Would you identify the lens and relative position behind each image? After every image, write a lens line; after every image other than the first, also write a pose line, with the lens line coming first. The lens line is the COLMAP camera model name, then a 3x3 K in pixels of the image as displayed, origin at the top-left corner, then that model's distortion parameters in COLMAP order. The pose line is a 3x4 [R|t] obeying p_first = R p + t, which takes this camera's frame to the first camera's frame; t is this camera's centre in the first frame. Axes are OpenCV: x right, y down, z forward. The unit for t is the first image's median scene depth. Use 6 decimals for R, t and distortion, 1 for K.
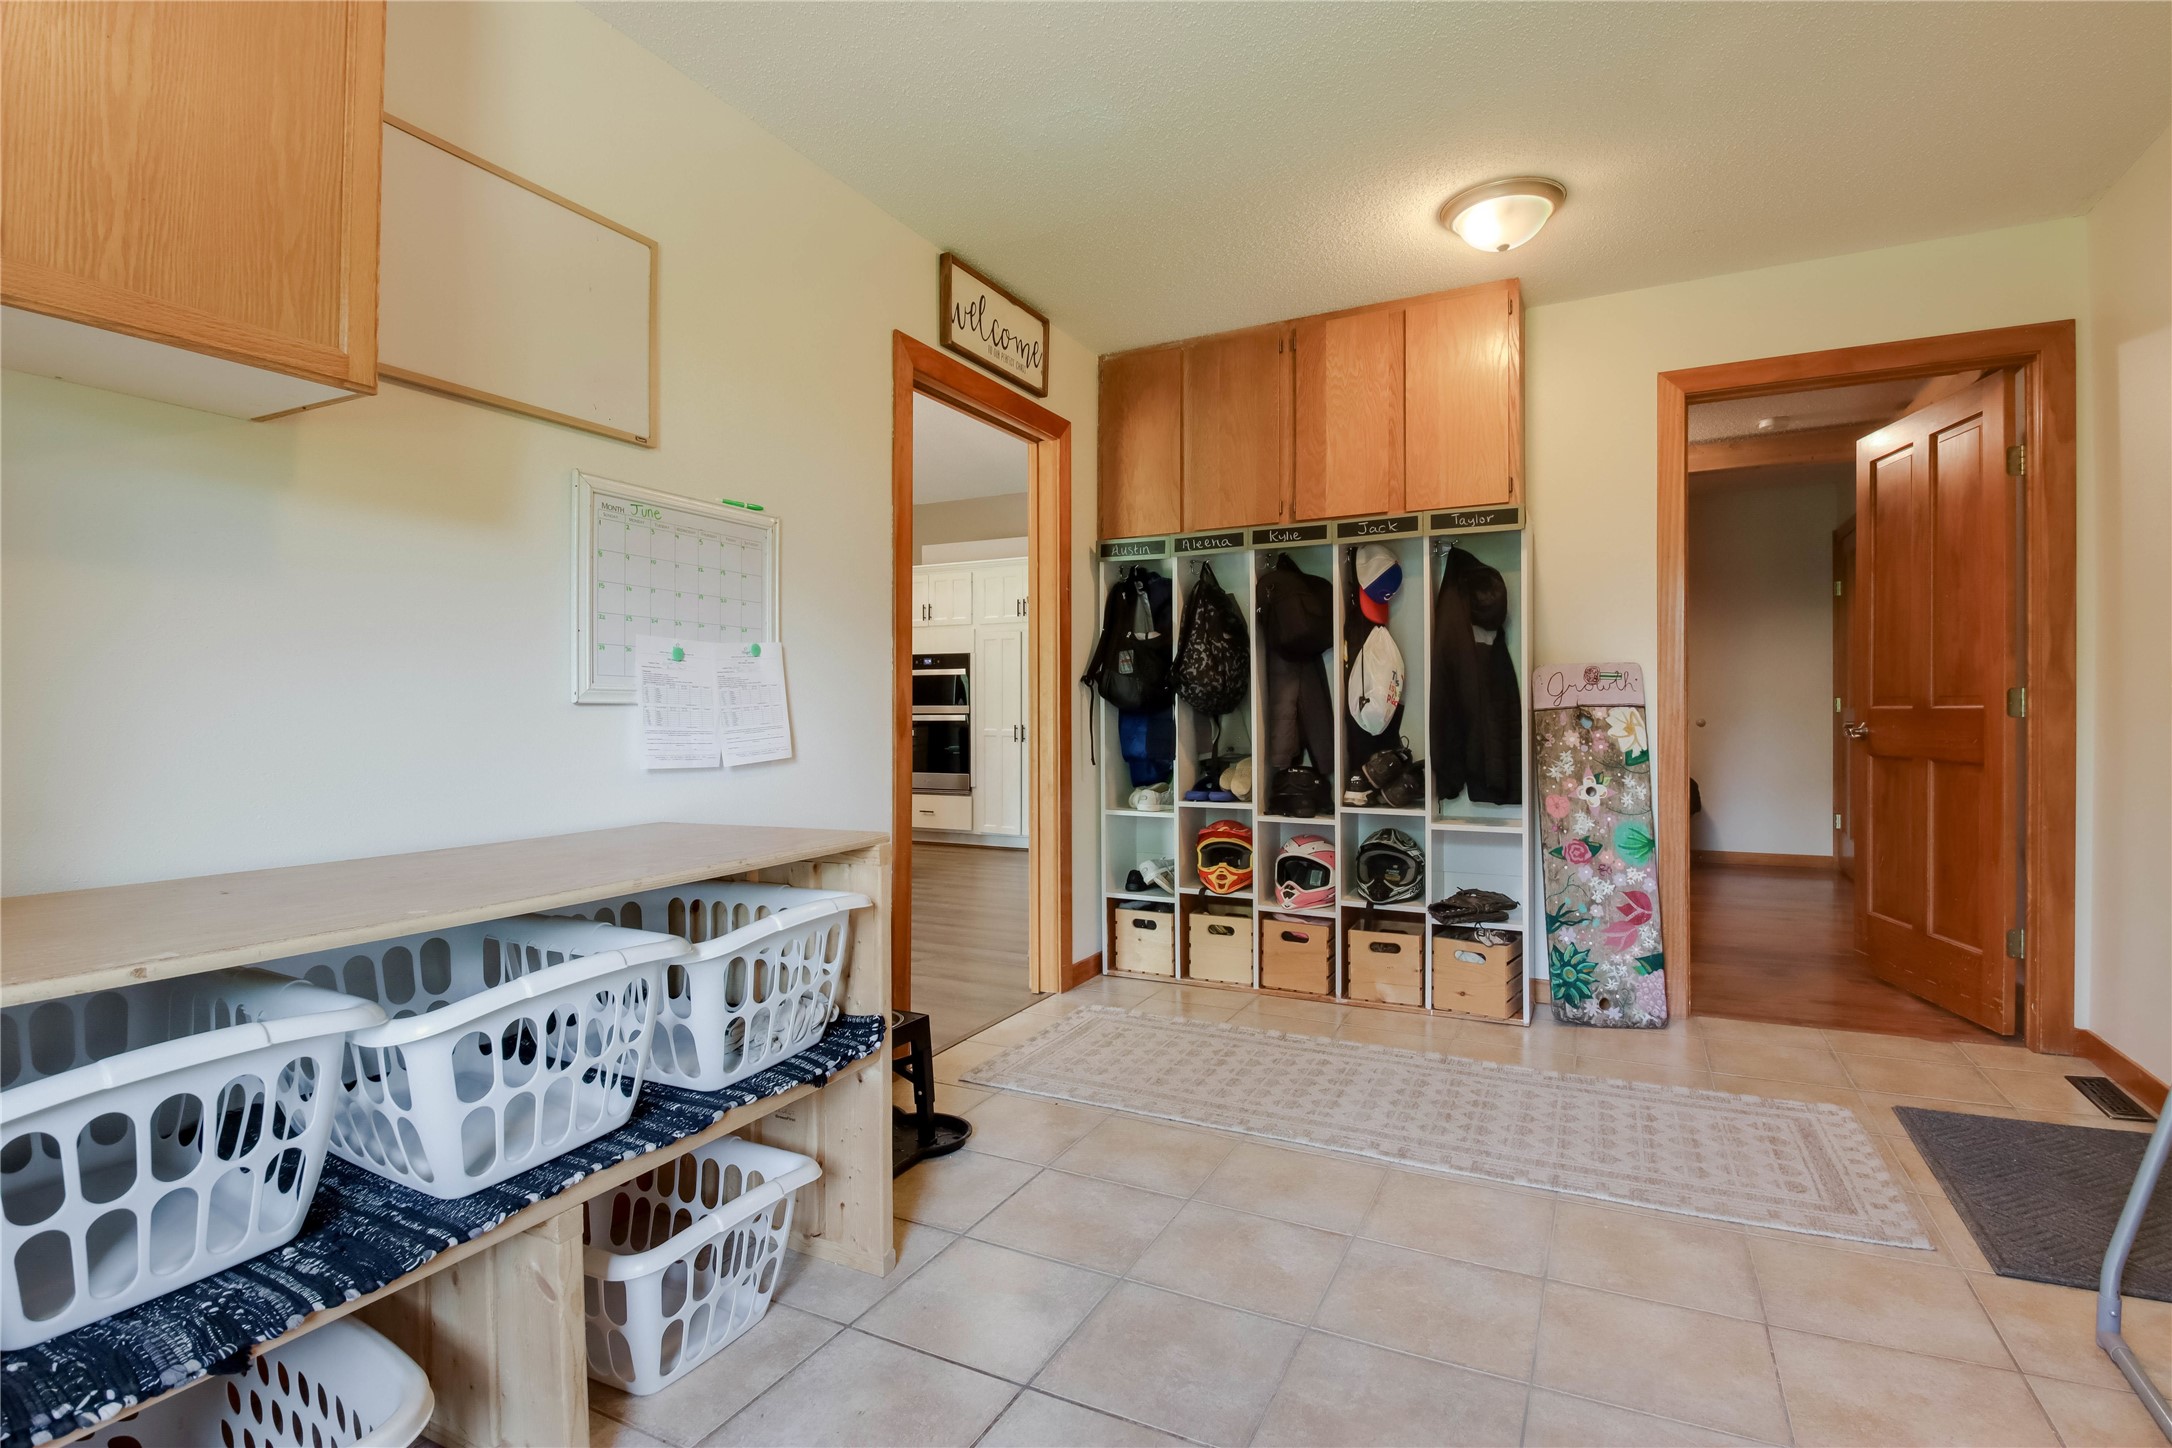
lens RADIAL K [[1035.2, 0, 1084.0], [0, 1035.2, 716.2], [0, 0, 1]] dist [0.002649, -0.000043]
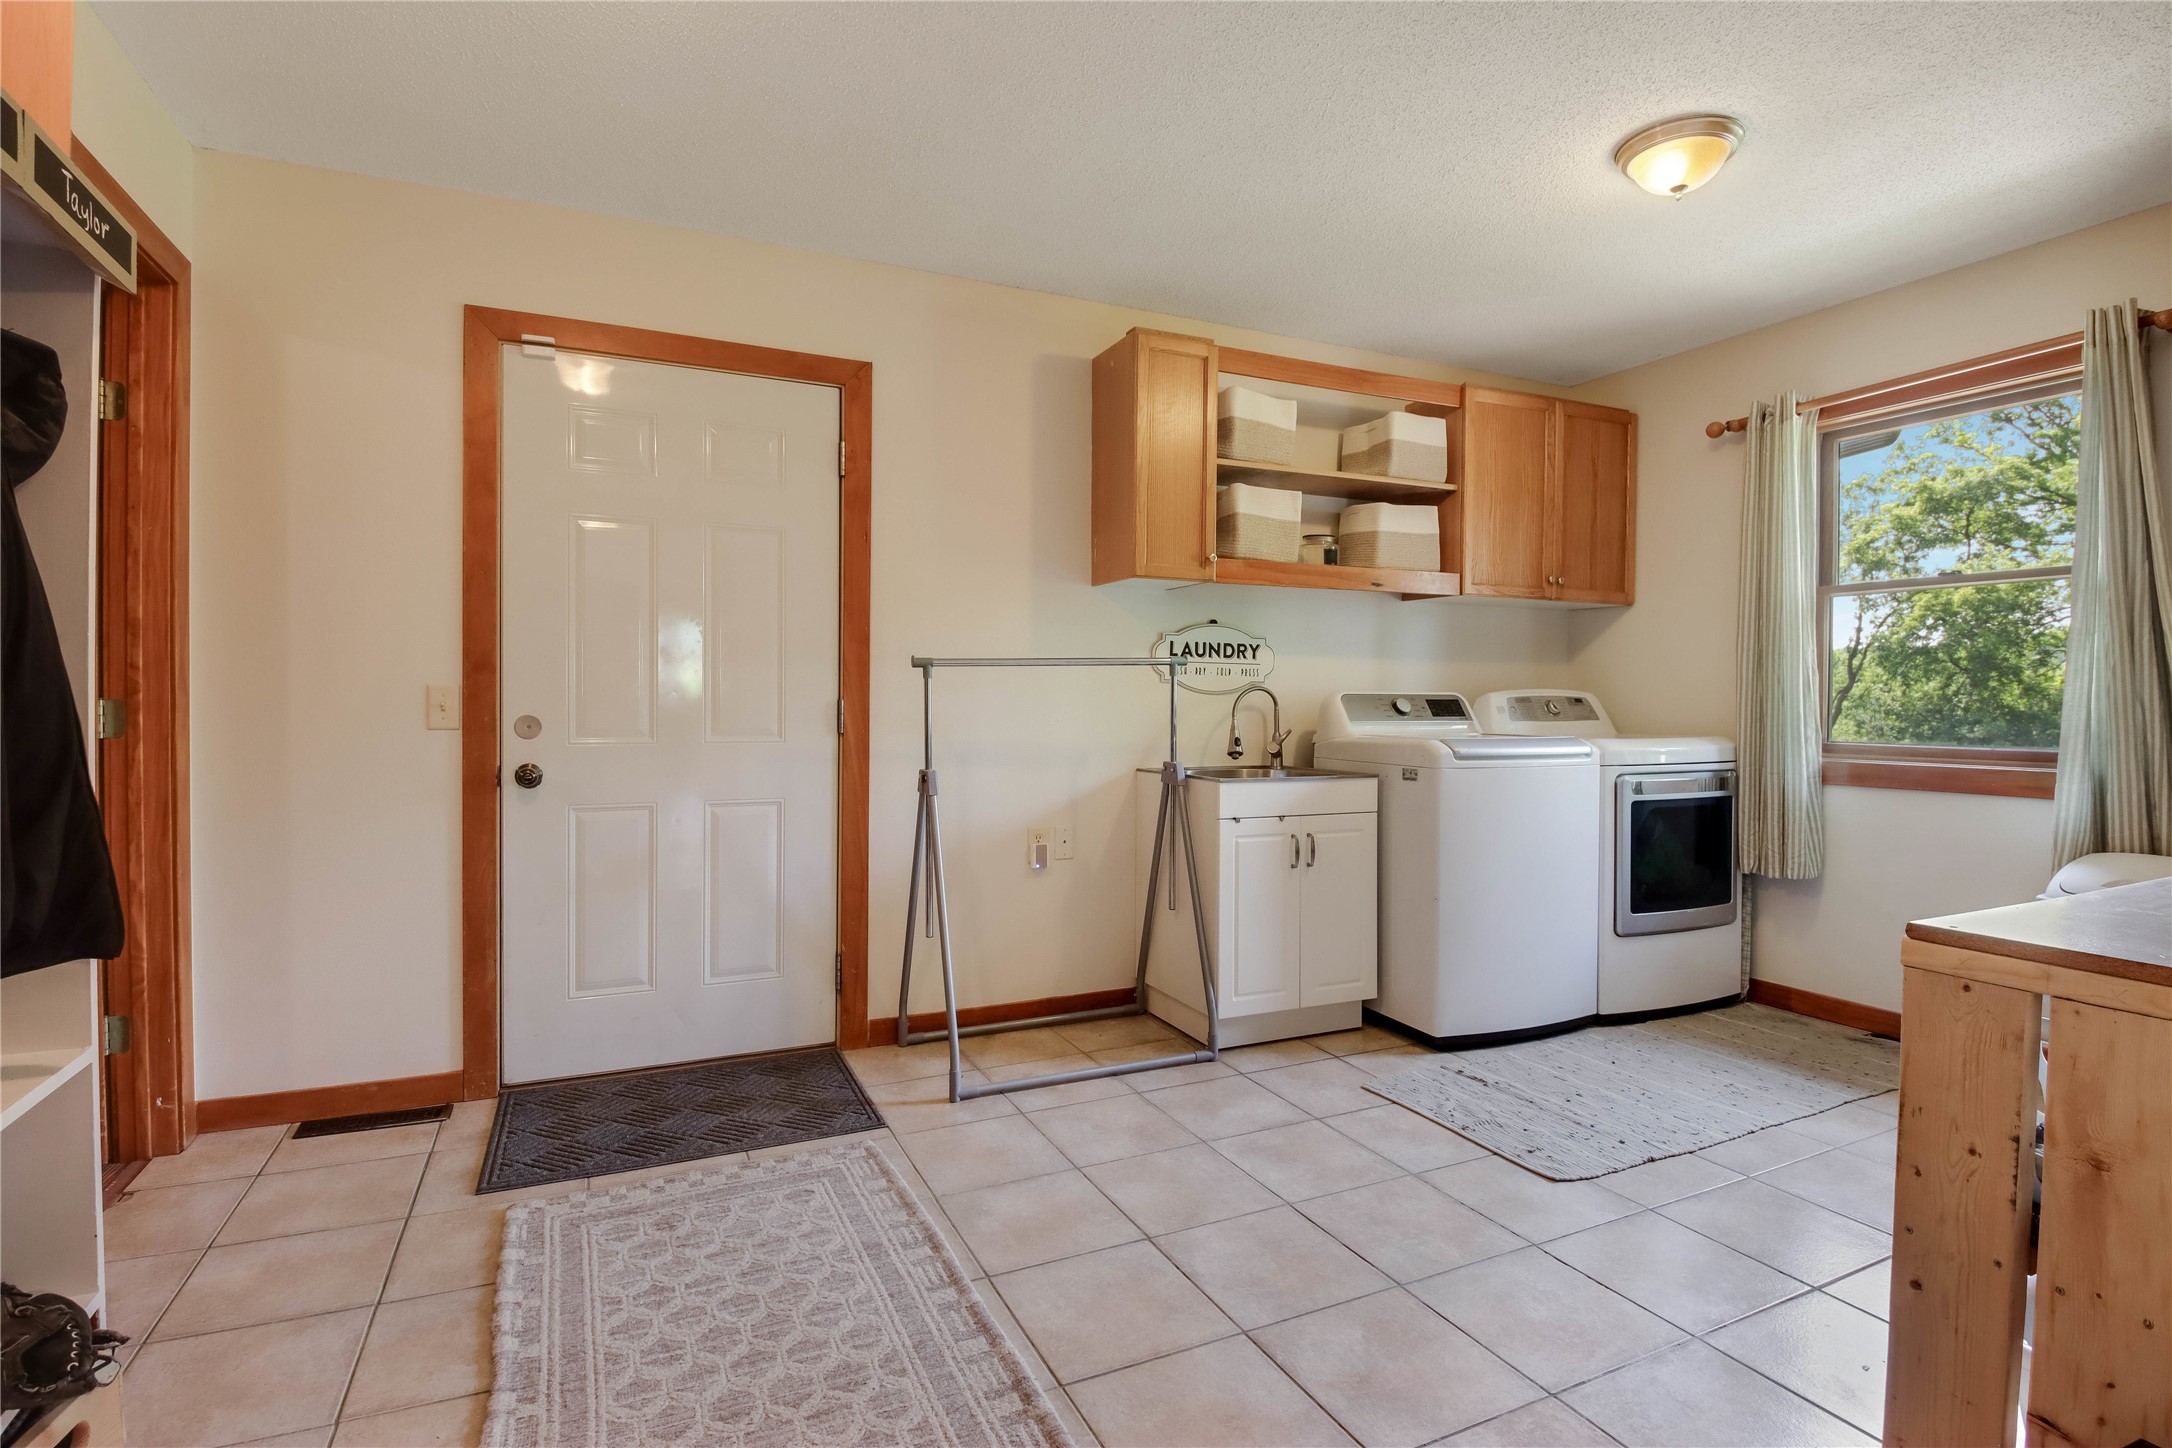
lens RADIAL K [[1035.2, 0, 1089.3], [0, 1035.2, 722.5], [0, 0, 1]] dist [0.002649, -0.000043]
pose [[-0.790040, -0.008924, 0.612991, -0.137466], [-0.001906, 0.999925, 0.012101, -0.018550], [-0.613053, 0.008392, -0.789997, 1.448047]]
